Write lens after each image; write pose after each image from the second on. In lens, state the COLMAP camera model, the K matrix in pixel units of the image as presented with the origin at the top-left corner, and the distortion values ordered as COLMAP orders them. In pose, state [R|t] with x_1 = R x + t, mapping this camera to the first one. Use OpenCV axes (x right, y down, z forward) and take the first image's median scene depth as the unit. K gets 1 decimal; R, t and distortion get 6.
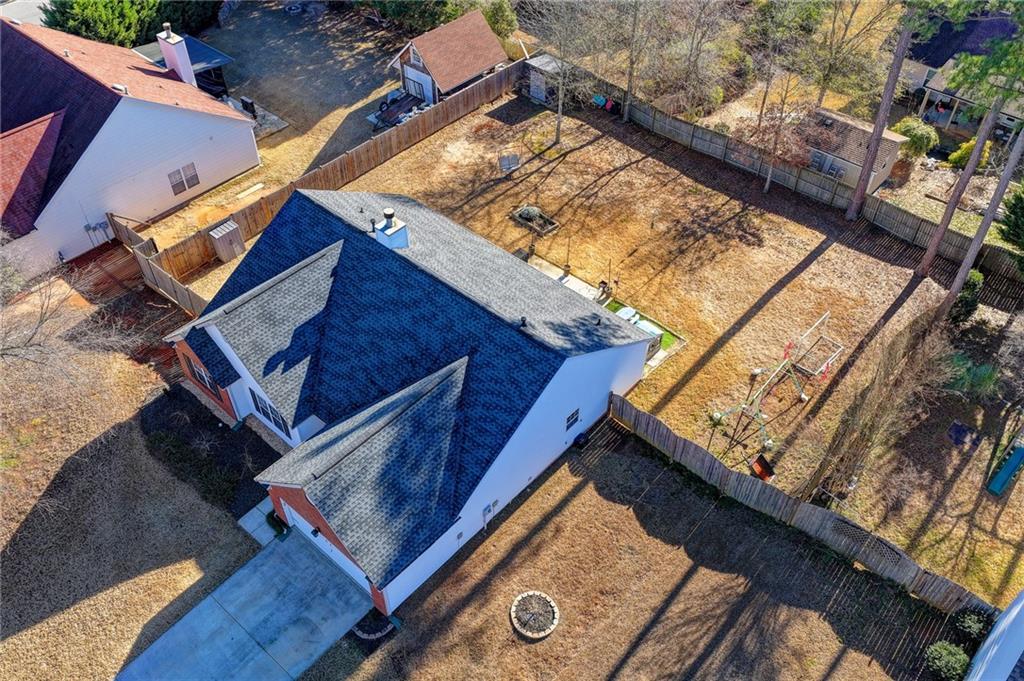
lens RADIAL K [[838.0, 0, 517.2], [0, 838.0, 352.3], [0, 0, 1]] dist [0.000293, 0.004657]
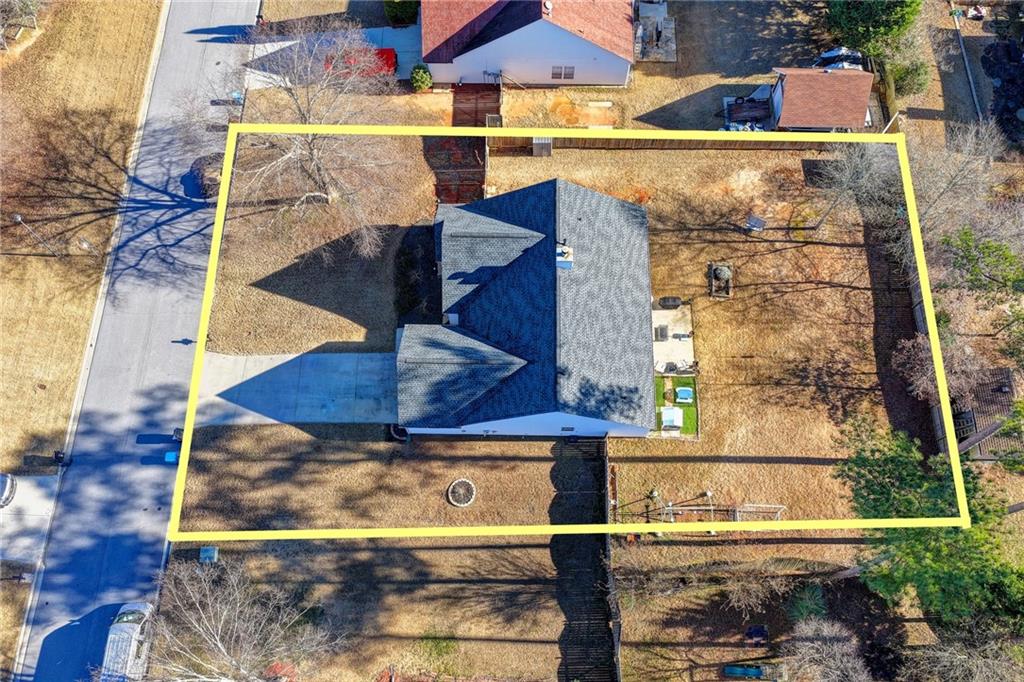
lens RADIAL K [[838.0, 0, 517.2], [0, 838.0, 352.8], [0, 0, 1]] dist [0.000293, 0.004657]
pose [[0.653695, 0.708790, -0.265141, 0.303082], [-0.544642, 0.683897, 0.485438, -0.688728], [0.525403, -0.172922, 0.833097, -0.305864]]
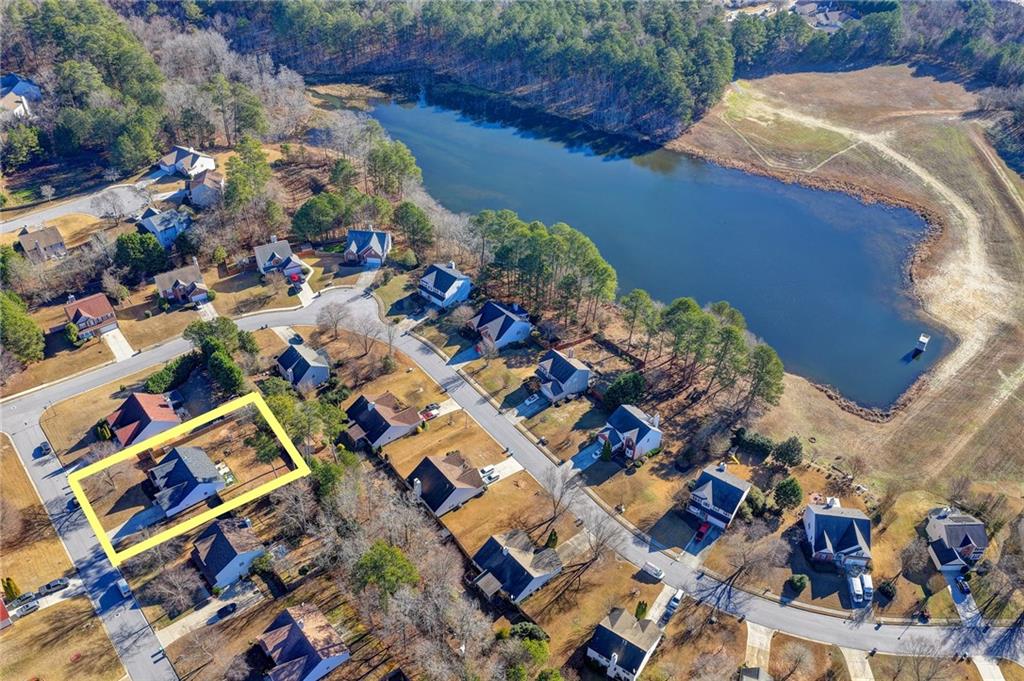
lens RADIAL K [[853.6, 0, 512.0], [0, 853.6, 340.5], [0, 0, 1]] dist [0.002620, 0.009465]
pose [[0.986505, 0.125758, -0.104848, 2.729187], [-0.137065, 0.984580, -0.108698, -0.635992], [0.089561, 0.121602, 0.988530, -5.026427]]
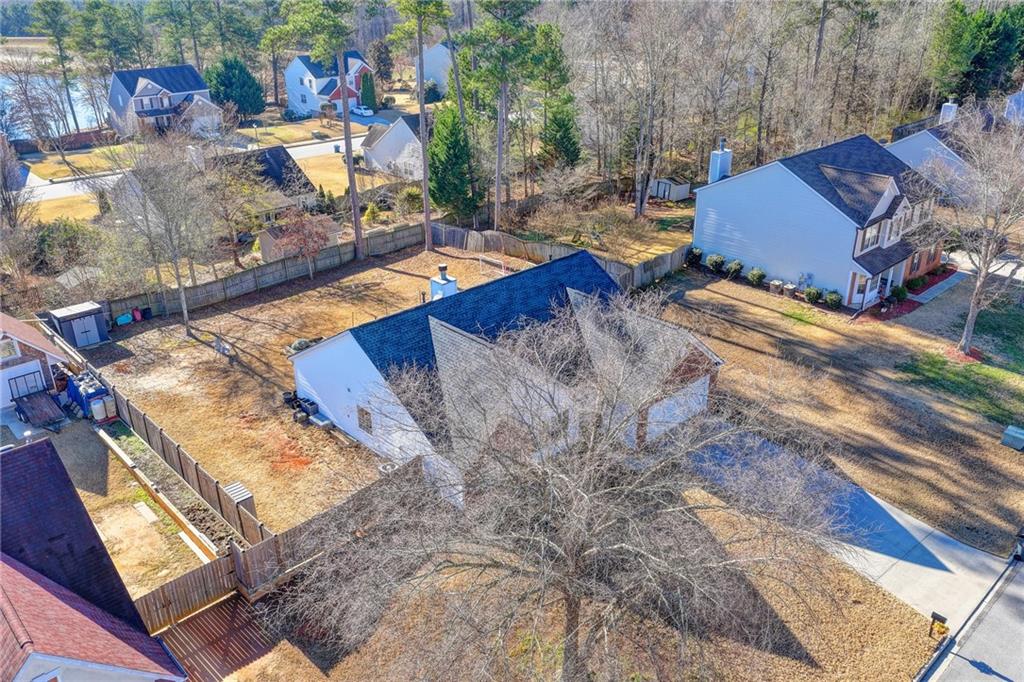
lens RADIAL K [[839.0, 0, 487.0], [0, 839.0, 341.2], [0, 0, 1]] dist [0.004506, -0.043883]
pose [[0.121348, -0.425084, 0.896983, -1.219508], [0.725931, 0.654318, 0.211876, -0.293061], [-0.676977, 0.625437, 0.387982, 0.532868]]
